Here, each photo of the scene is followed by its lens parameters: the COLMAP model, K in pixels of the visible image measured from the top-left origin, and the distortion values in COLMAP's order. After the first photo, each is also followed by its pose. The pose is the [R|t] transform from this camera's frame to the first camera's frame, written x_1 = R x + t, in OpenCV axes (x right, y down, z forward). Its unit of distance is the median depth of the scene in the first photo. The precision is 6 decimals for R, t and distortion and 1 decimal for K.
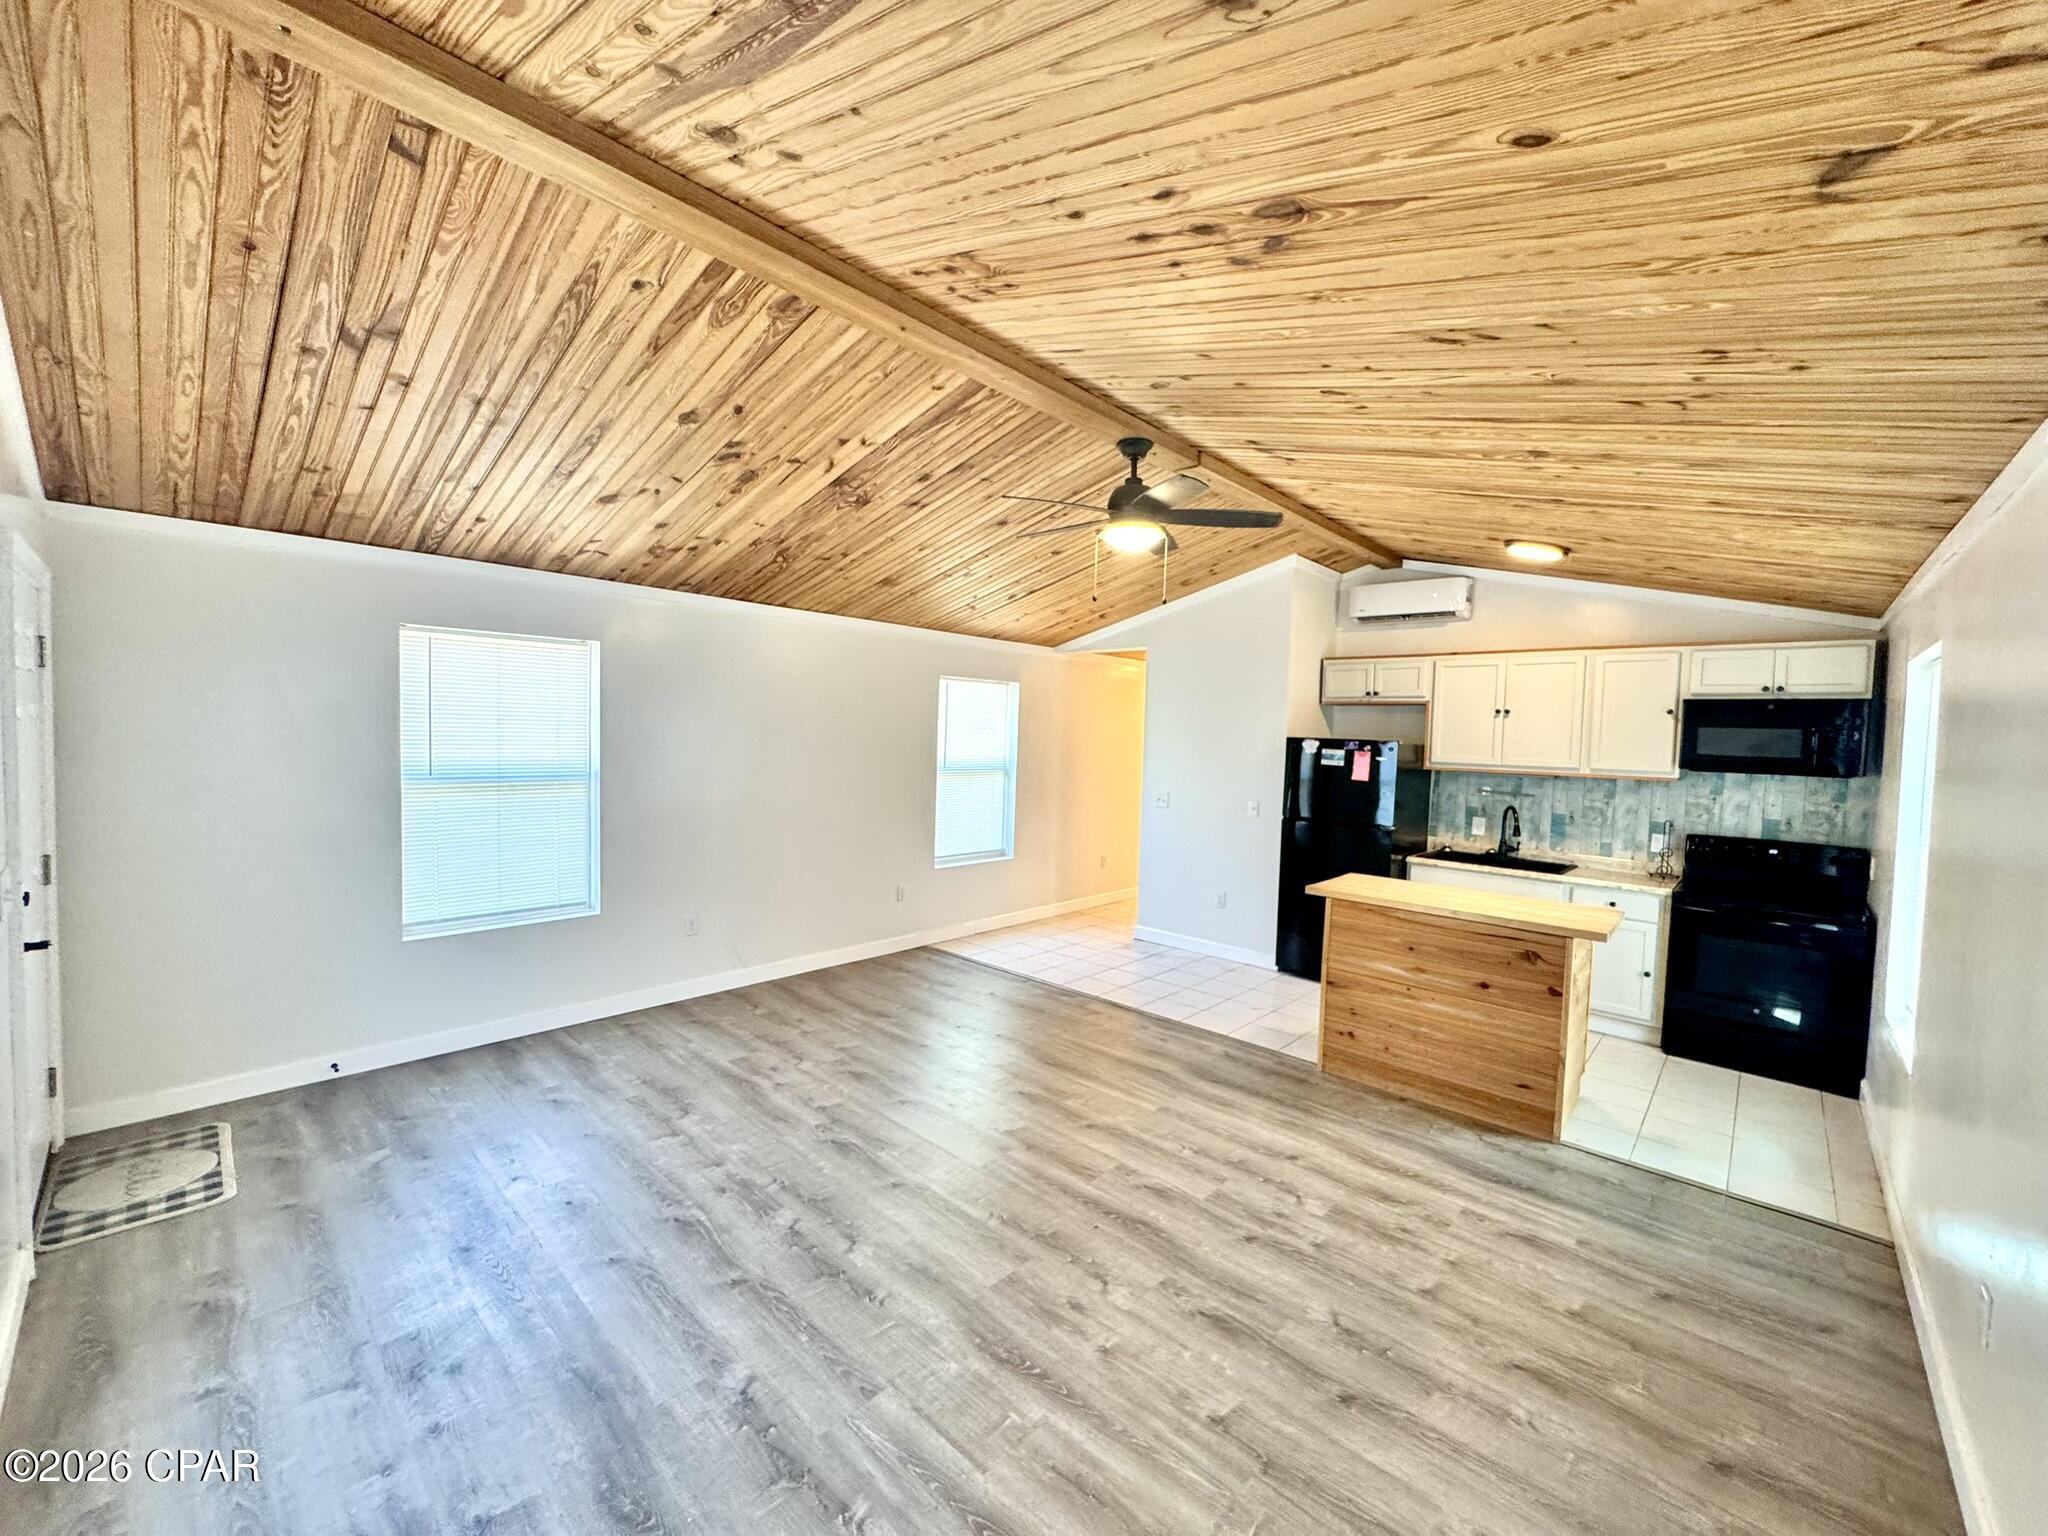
lens RADIAL K [[820.8, 0, 1027.4], [0, 820.8, 767.4], [0, 0, 1]] dist [-0.001794, 0.000080]
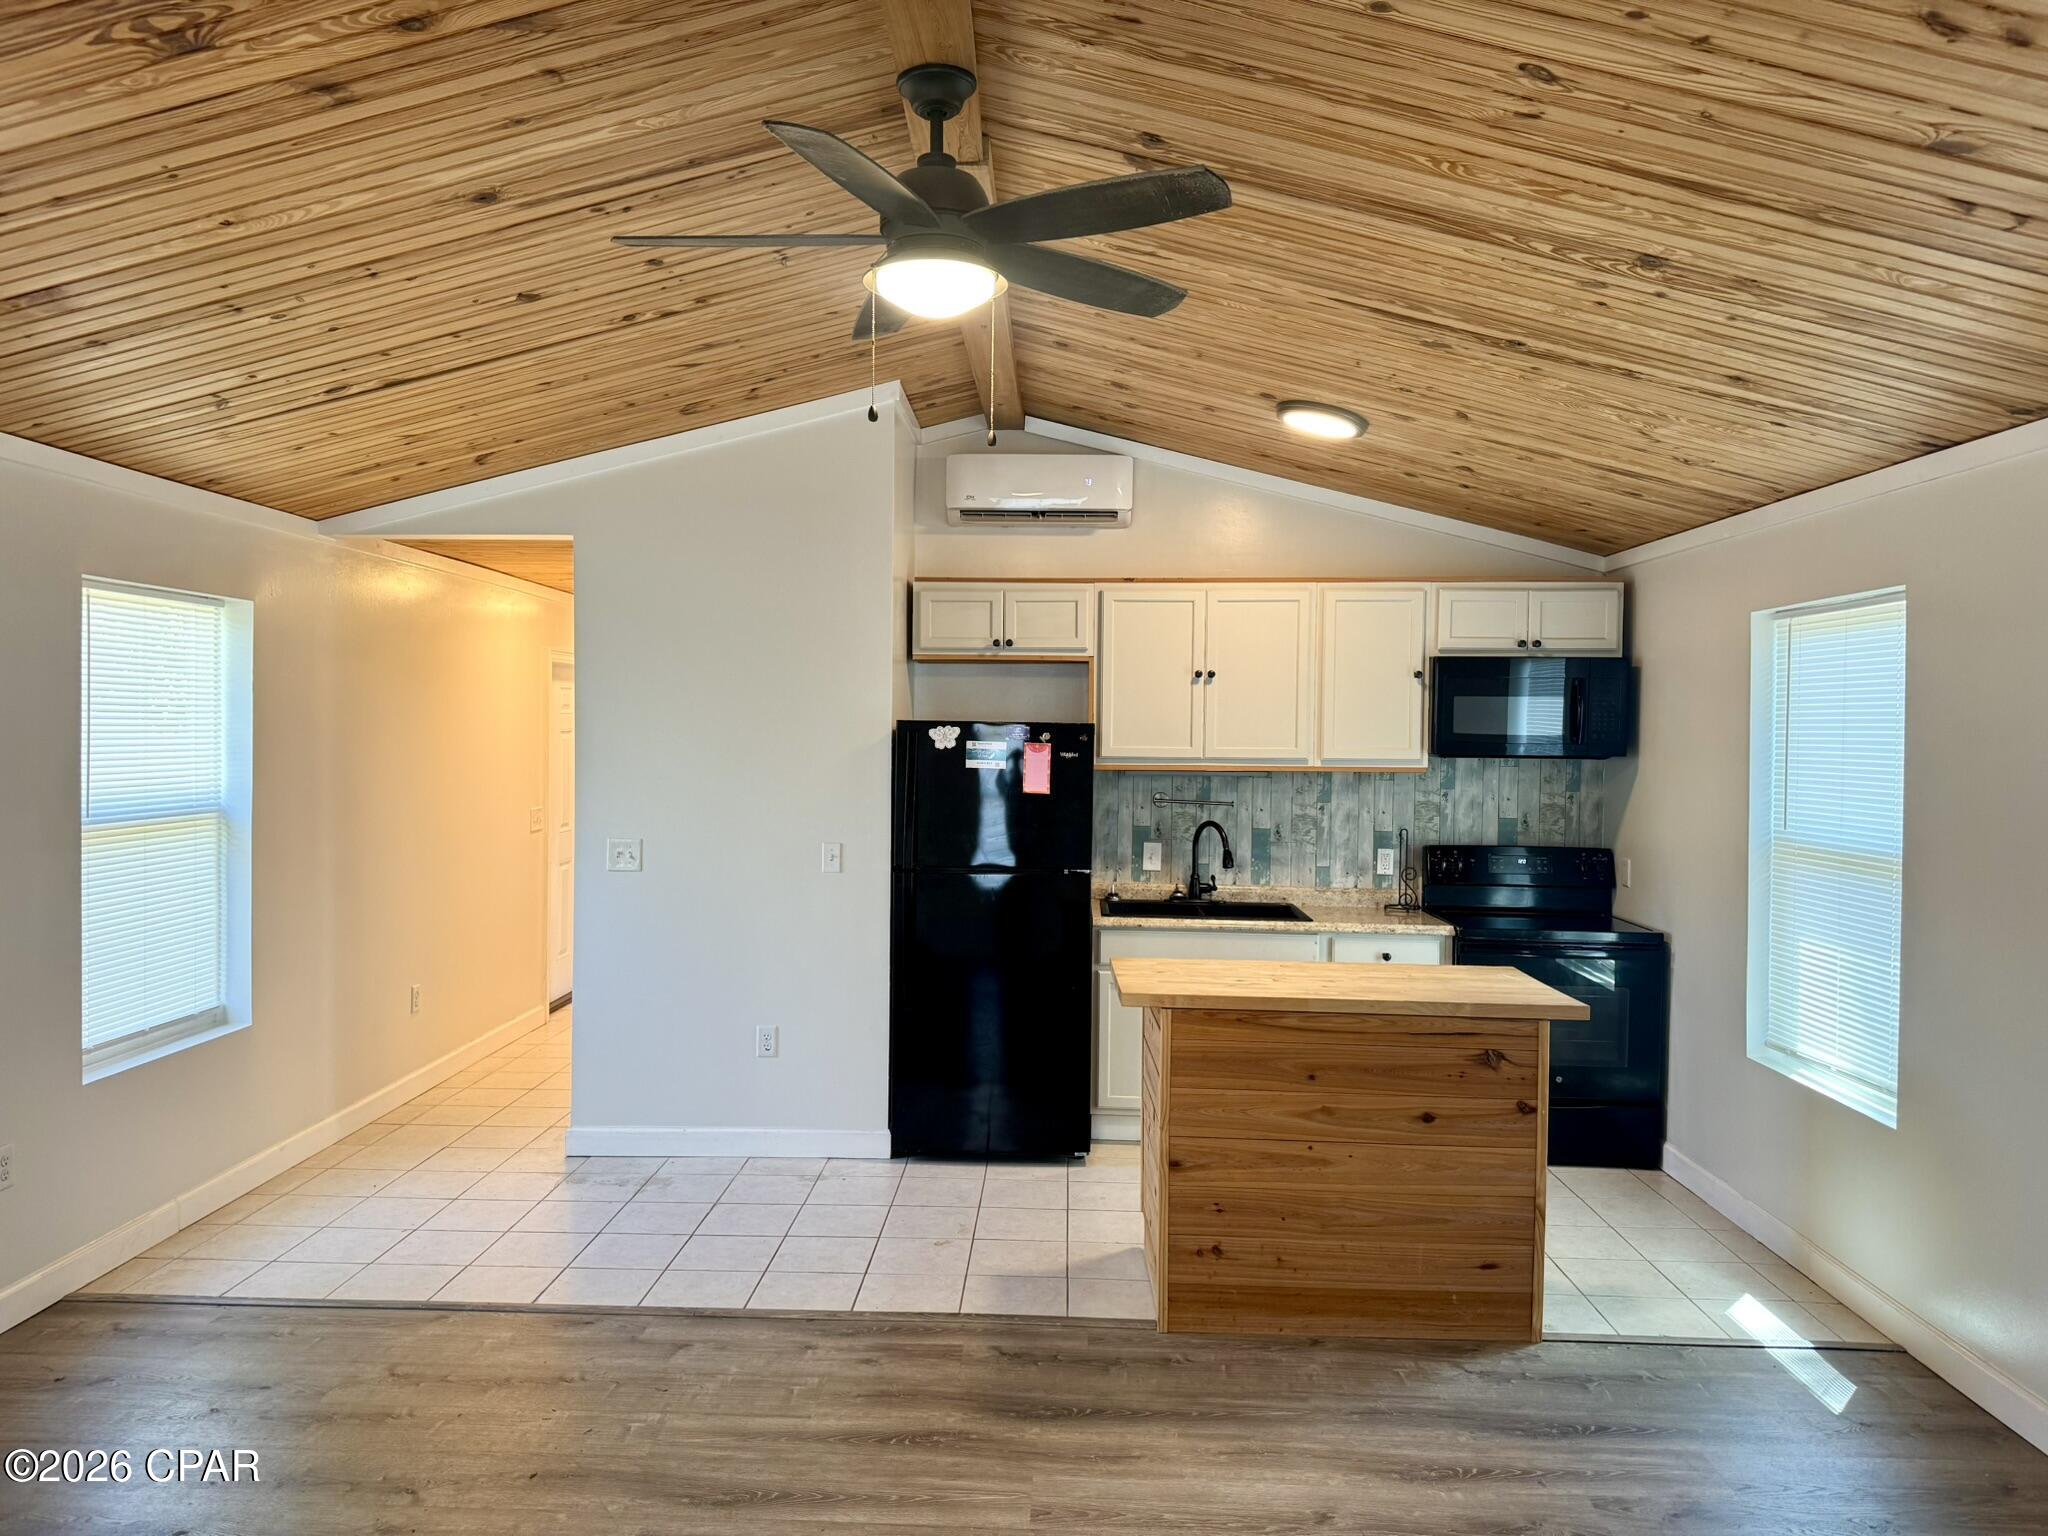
lens RADIAL K [[1424.3, 0, 1013.8], [0, 1424.3, 767.4], [0, 0, 1]] dist [0.189591, -0.376173]
pose [[0.759701, -0.039763, 0.649055, -0.280085], [0.041404, 0.999061, 0.012744, -0.017603], [-0.648953, 0.017191, 0.760634, 0.274051]]
